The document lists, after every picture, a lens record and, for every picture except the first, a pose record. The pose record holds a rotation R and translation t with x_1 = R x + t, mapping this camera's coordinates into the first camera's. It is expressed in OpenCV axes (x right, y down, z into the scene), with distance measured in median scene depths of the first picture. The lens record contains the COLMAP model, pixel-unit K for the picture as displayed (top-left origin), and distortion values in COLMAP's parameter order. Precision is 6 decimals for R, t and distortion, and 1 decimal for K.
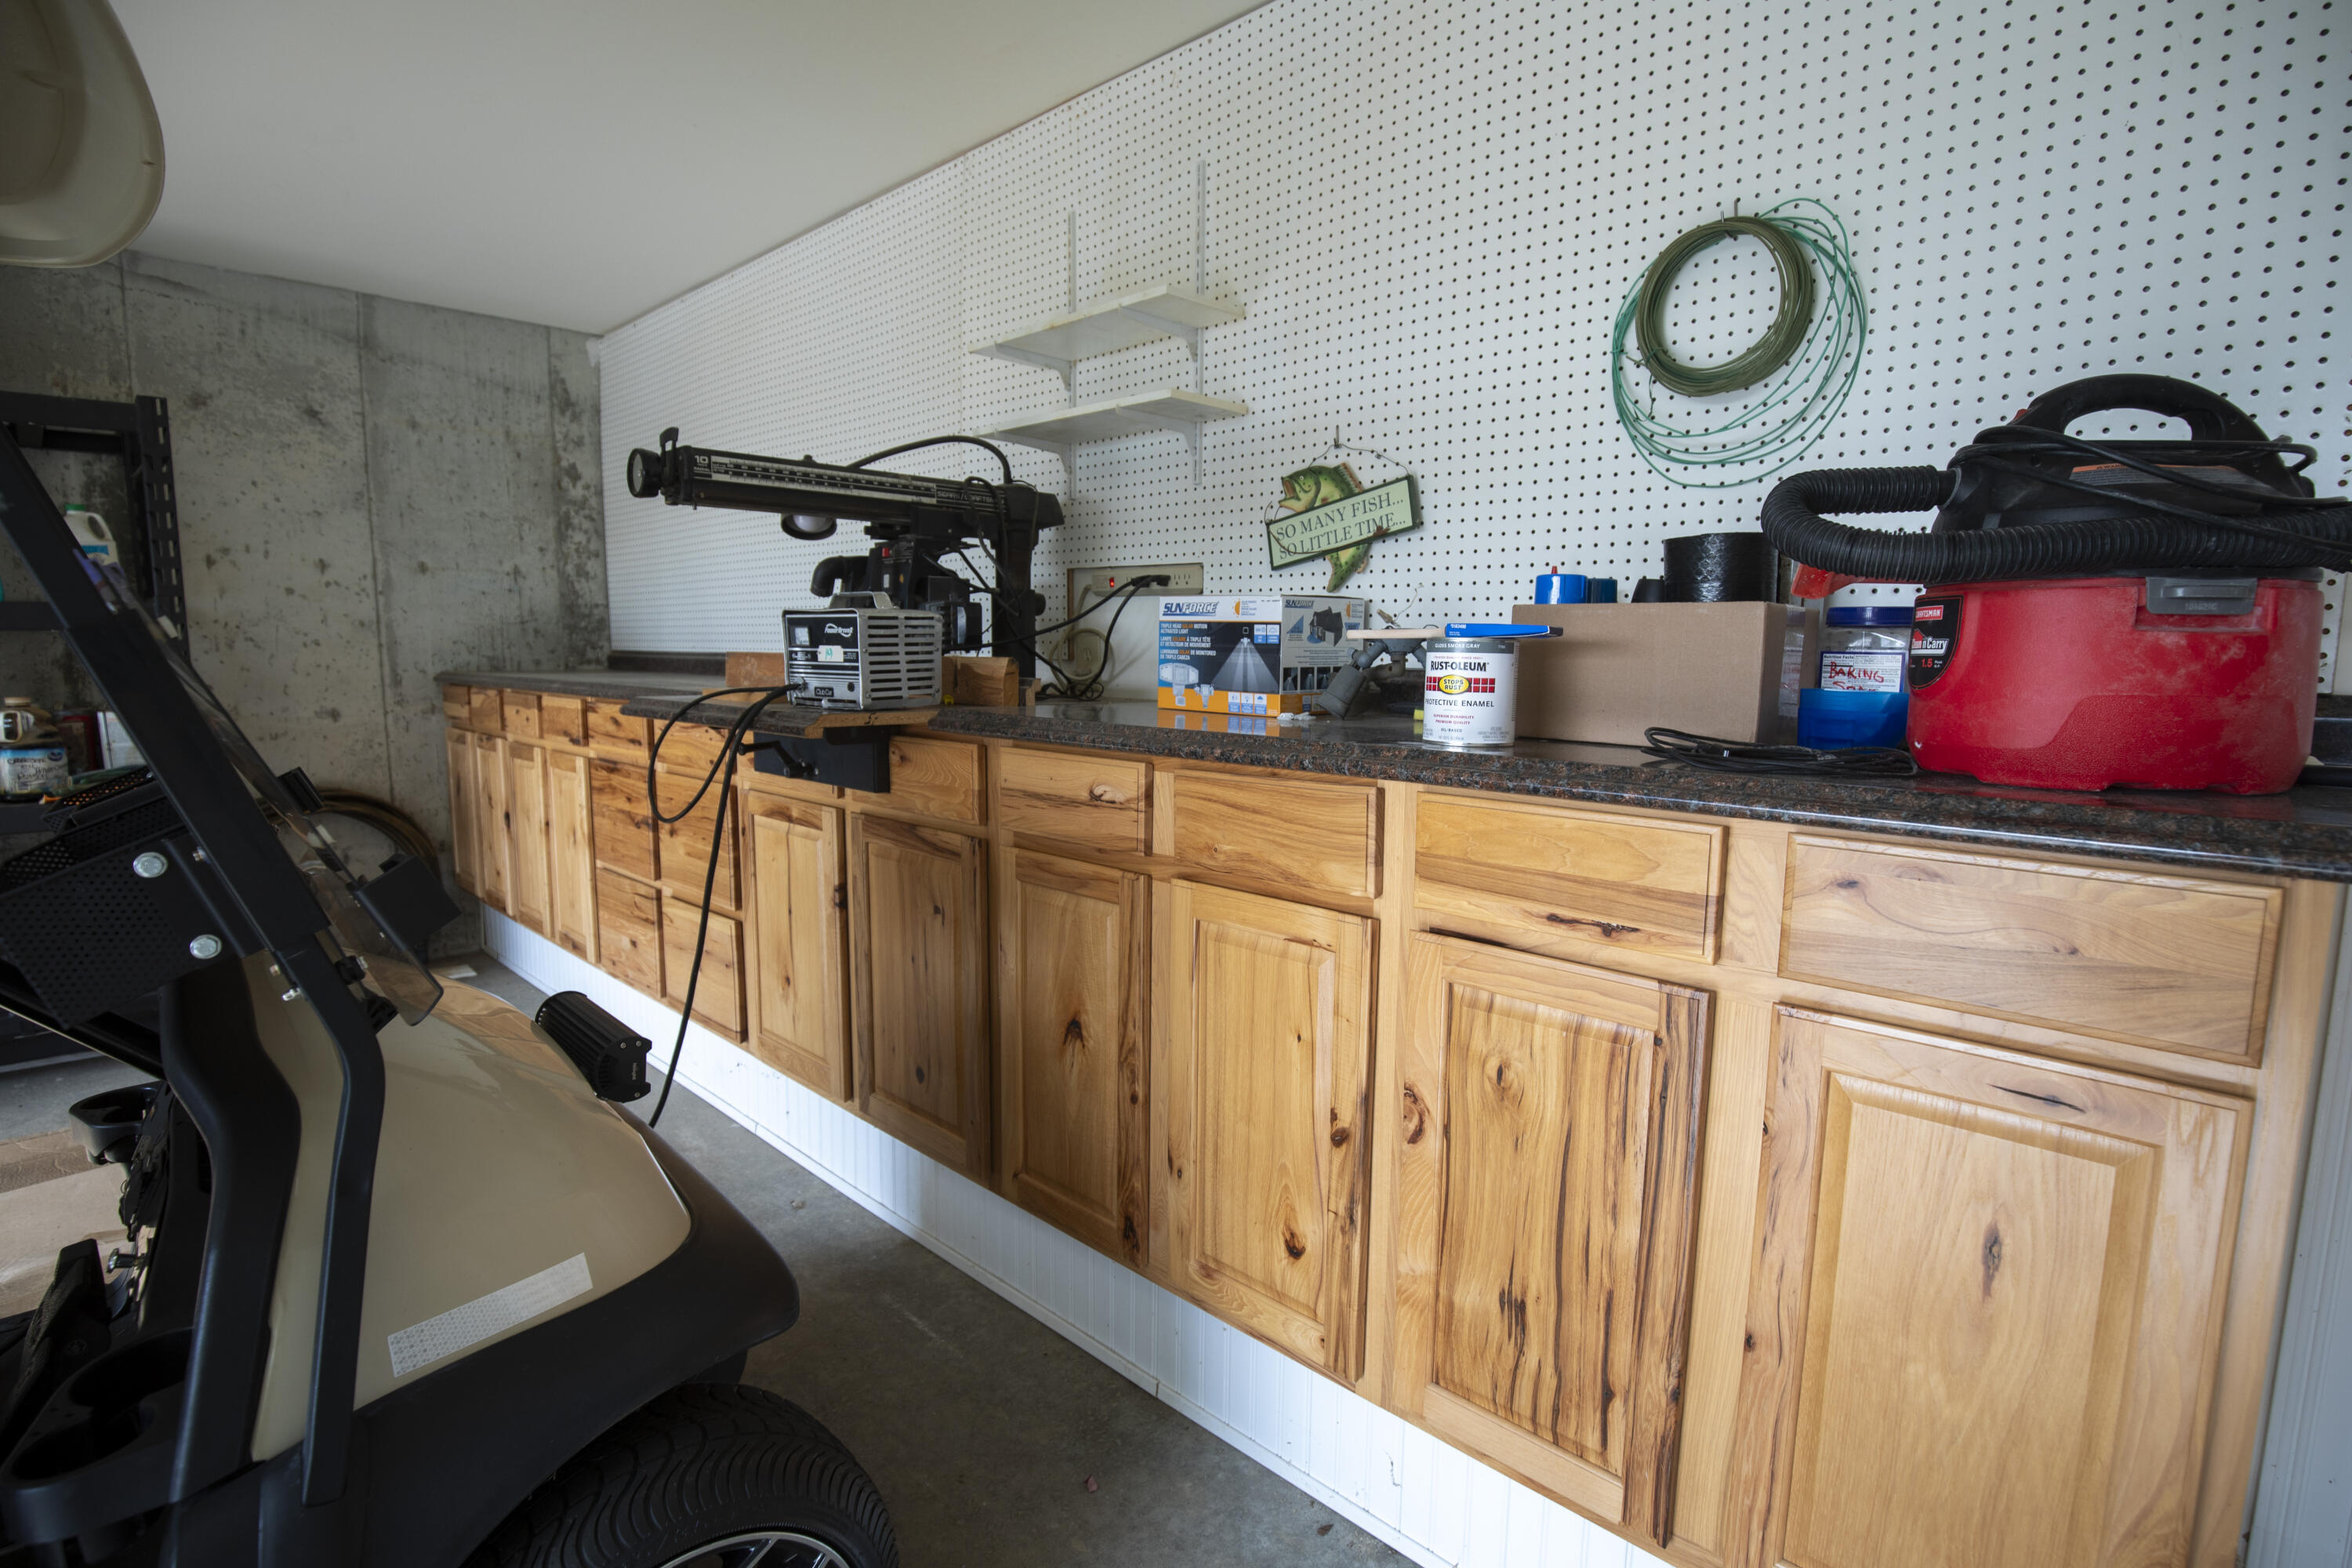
lens RADIAL K [[1089.6, 0, 1234.1], [0, 1089.6, 794.1], [0, 0, 1]] dist [-0.024212, 0.000363]
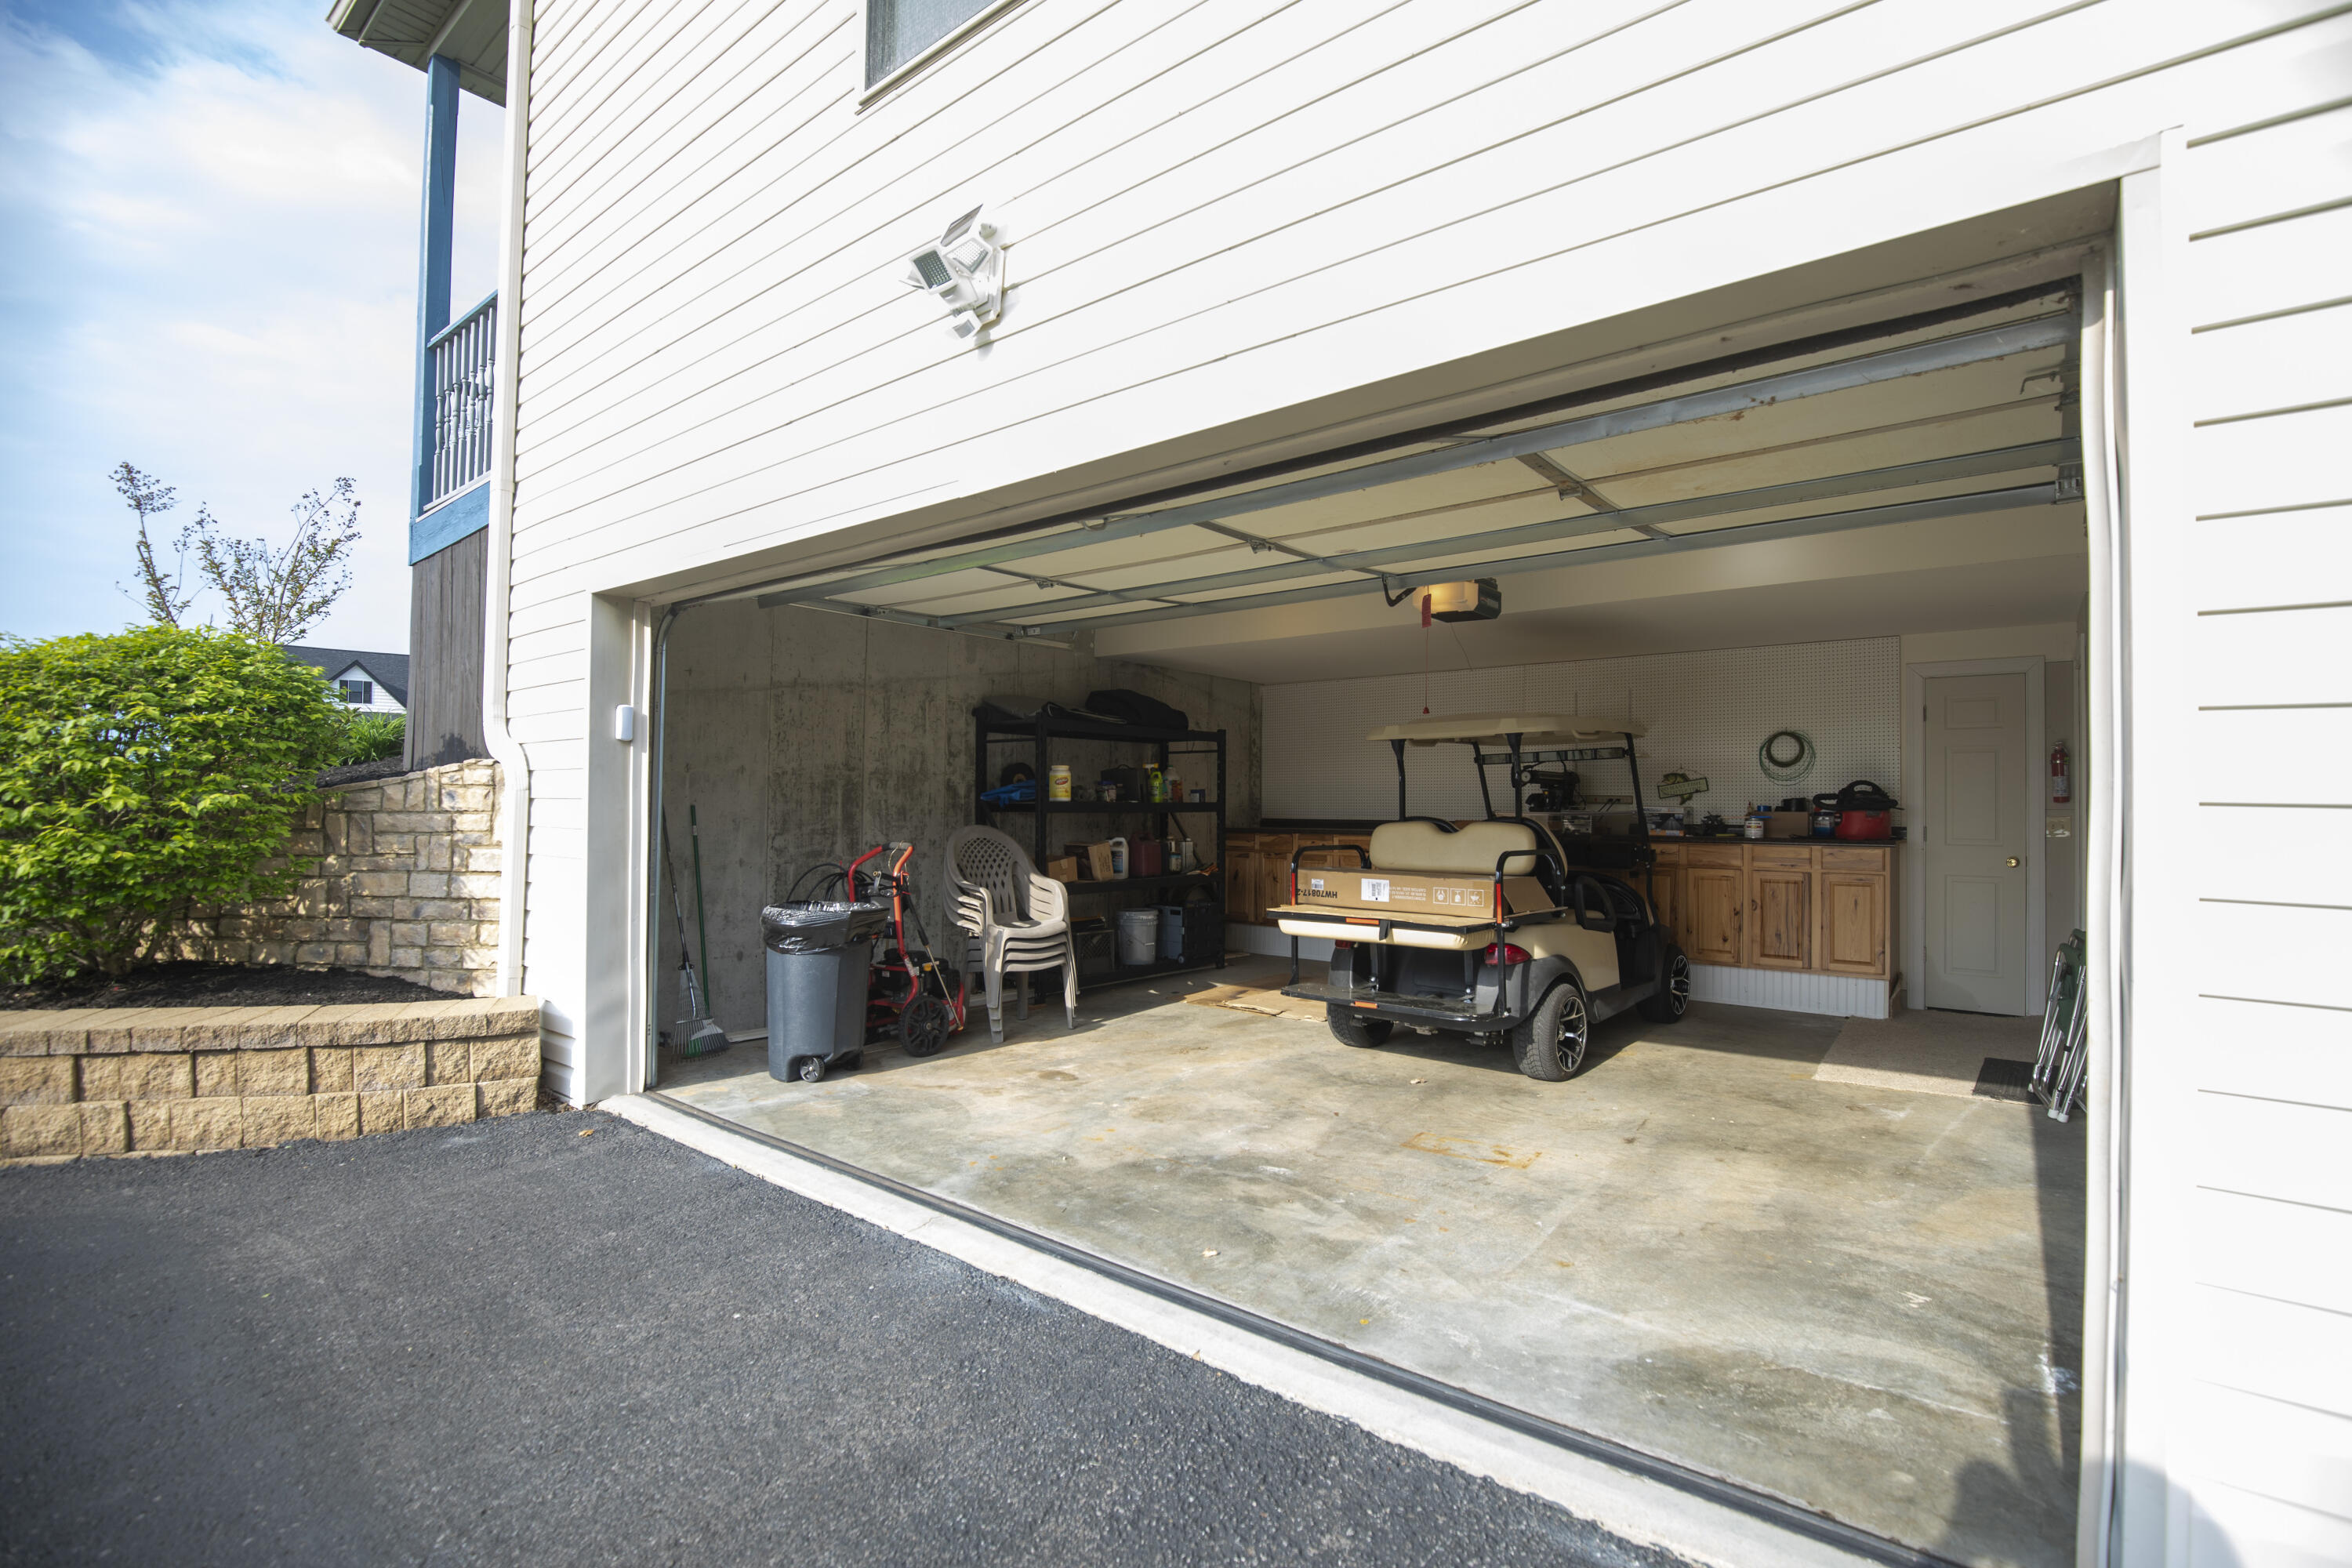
lens RADIAL K [[1089.6, 0, 1182.9], [0, 1089.6, 785.4], [0, 0, 1]] dist [-0.024212, 0.000363]
pose [[0.997462, 0.002864, 0.071136, -2.754176], [0.008394, 0.987491, -0.157452, 0.477062], [-0.070697, 0.157649, 0.984961, -3.791150]]
